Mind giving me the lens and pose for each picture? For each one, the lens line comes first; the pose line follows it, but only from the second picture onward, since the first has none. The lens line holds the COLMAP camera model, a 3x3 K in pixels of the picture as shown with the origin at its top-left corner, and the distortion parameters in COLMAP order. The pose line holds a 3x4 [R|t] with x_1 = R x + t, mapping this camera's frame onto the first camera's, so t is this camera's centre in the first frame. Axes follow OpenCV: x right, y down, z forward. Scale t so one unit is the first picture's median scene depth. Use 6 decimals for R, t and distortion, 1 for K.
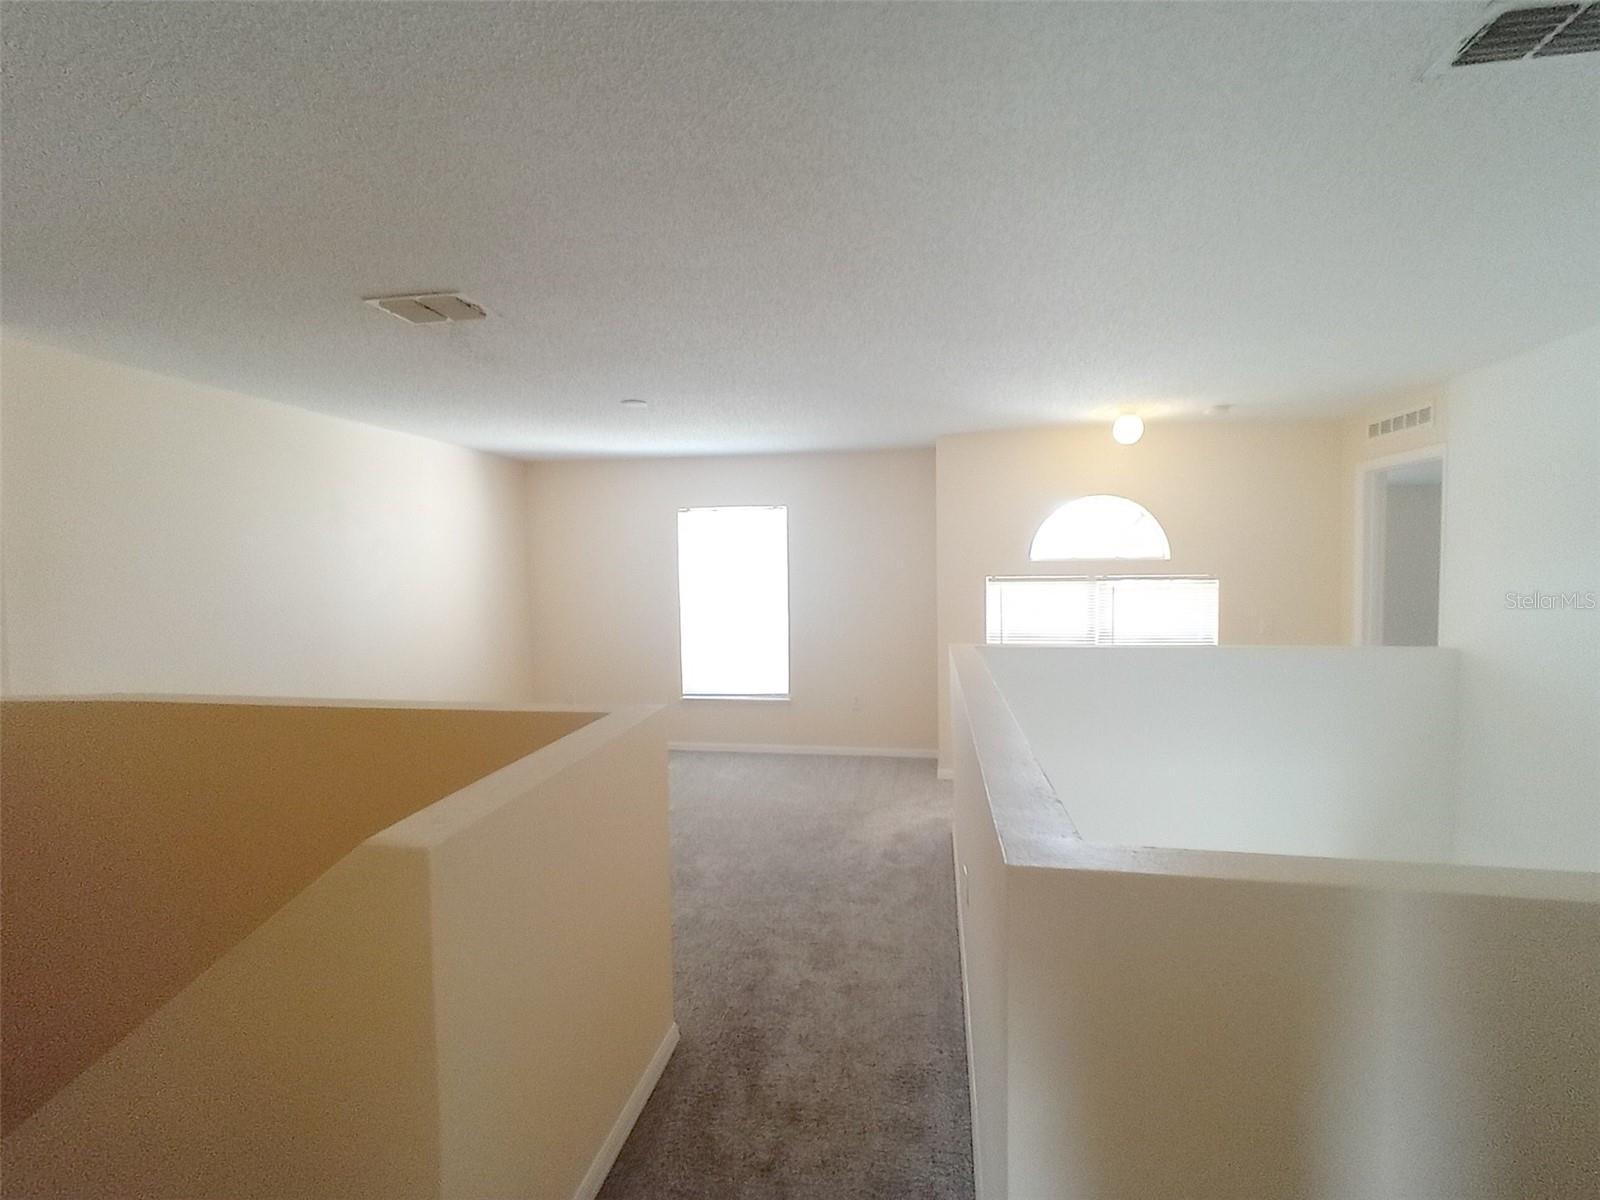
lens RADIAL K [[776.6, 0, 798.4], [0, 776.6, 601.1], [0, 0, 1]] dist [0.000323, -0.000374]
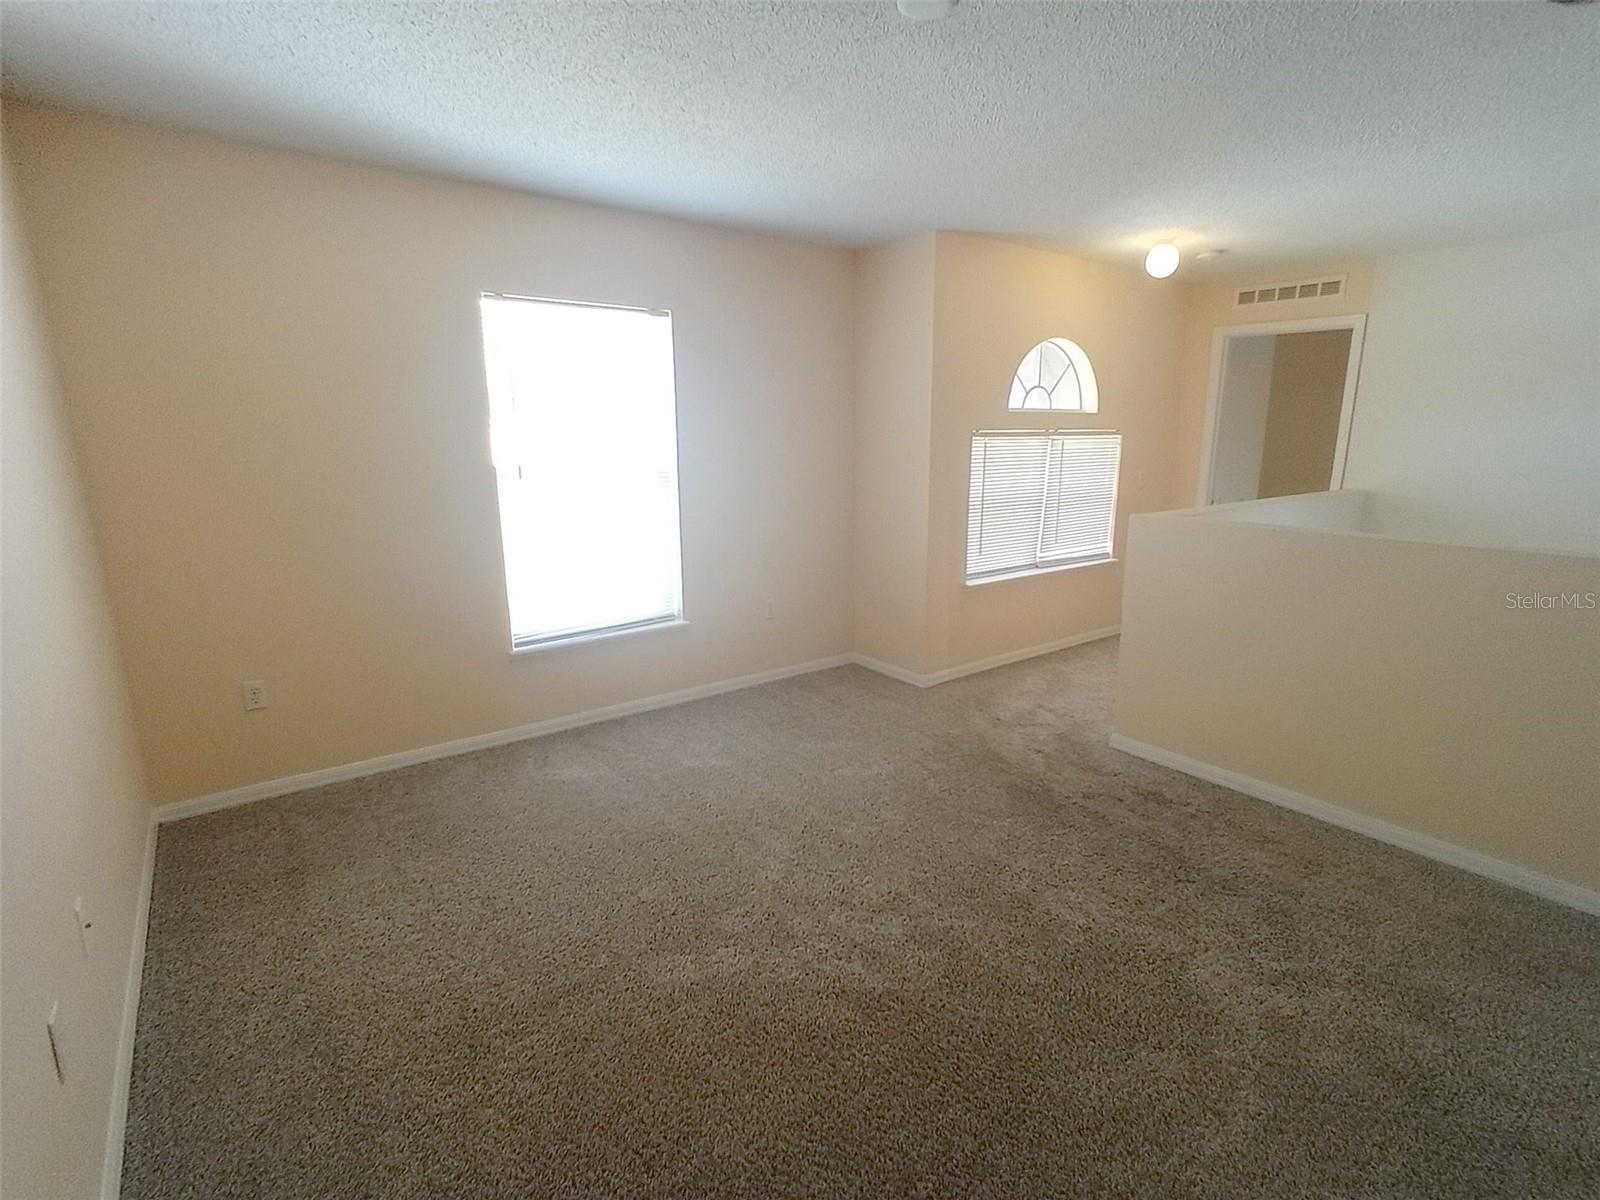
lens RADIAL K [[776.6, 0, 801.6], [0, 776.6, 597.0], [0, 0, 1]] dist [0.000323, -0.000374]
pose [[0.681585, -0.145486, 0.717131, -0.522941], [0.026502, 0.984301, 0.174500, -0.007258], [-0.731259, -0.099931, 0.674740, 0.624615]]
